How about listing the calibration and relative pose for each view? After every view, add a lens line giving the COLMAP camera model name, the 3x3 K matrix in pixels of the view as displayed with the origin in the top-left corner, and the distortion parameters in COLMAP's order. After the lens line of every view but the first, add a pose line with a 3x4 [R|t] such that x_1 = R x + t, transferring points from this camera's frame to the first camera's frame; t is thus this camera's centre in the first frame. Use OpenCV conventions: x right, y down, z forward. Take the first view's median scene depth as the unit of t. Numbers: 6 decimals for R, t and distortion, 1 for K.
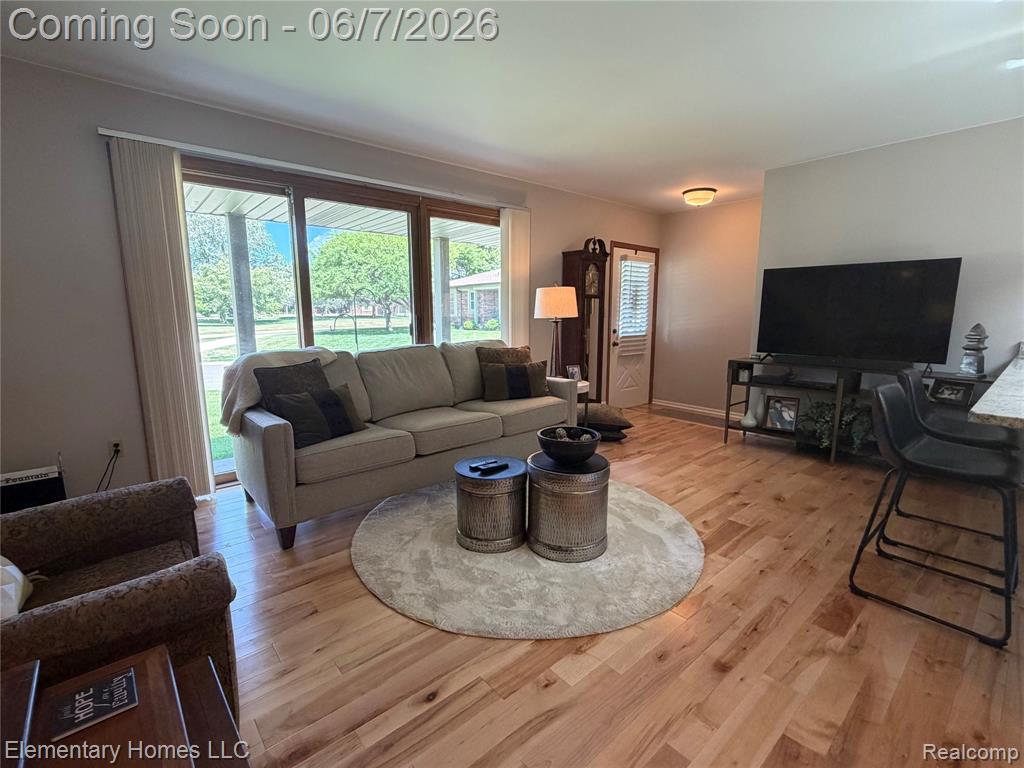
lens RADIAL K [[467.3, 0, 512.0], [0, 467.3, 384.0], [0, 0, 1]] dist [-0.000255, -0.000406]
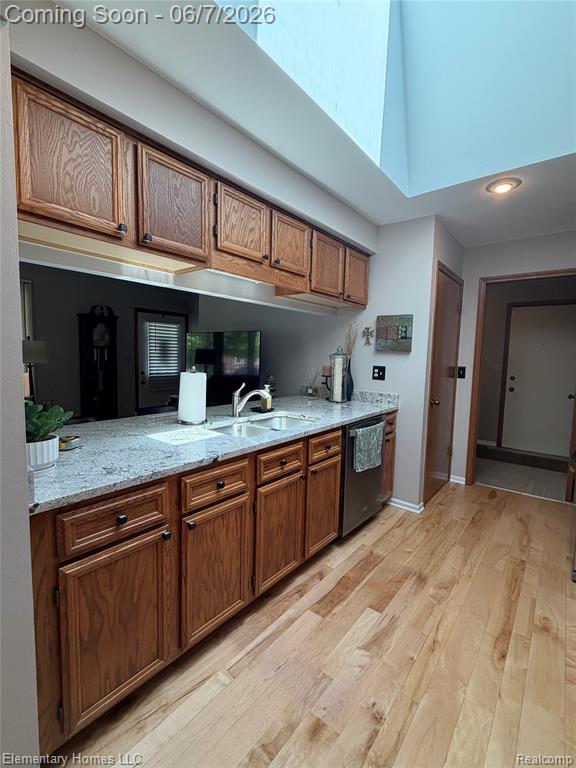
lens RADIAL K [[350.5, 0, 288.0], [0, 350.5, 384.0], [0, 0, 1]] dist [-0.000255, -0.000406]
pose [[0.983641, 0.008674, 0.179933, 0.683661], [0.003739, 0.997642, -0.068535, -0.014771], [-0.180103, 0.068086, 0.981288, -0.104548]]
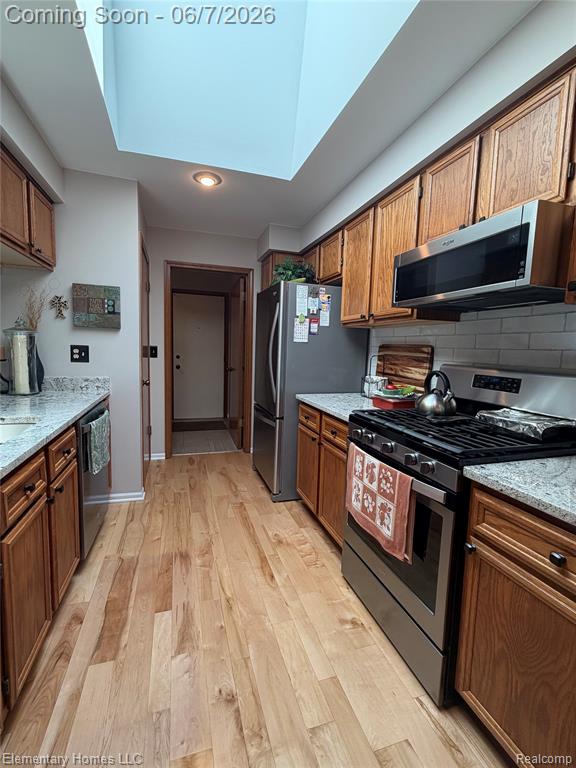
lens RADIAL K [[350.5, 0, 288.0], [0, 350.5, 384.0], [0, 0, 1]] dist [-0.000255, -0.000406]
pose [[0.395414, -0.084475, 0.914610, 0.575129], [0.112171, 0.992750, 0.043197, -0.021569], [-0.911628, 0.085512, 0.402023, 0.023746]]
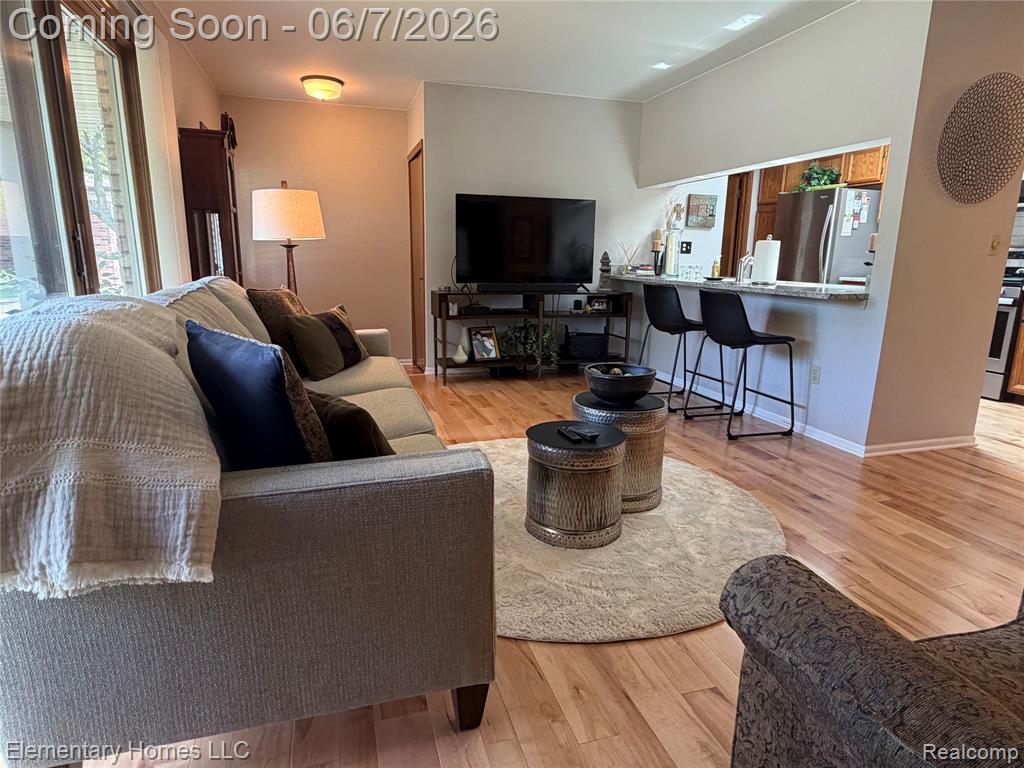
lens RADIAL K [[590.2, 0, 512.0], [0, 590.2, 384.0], [0, 0, 1]] dist [0.003515, 0.000860]
pose [[0.410905, -0.188621, 0.891953, -0.563794], [0.126496, 0.980696, 0.149113, -0.033590], [-0.902860, 0.051557, 0.426832, 0.427924]]
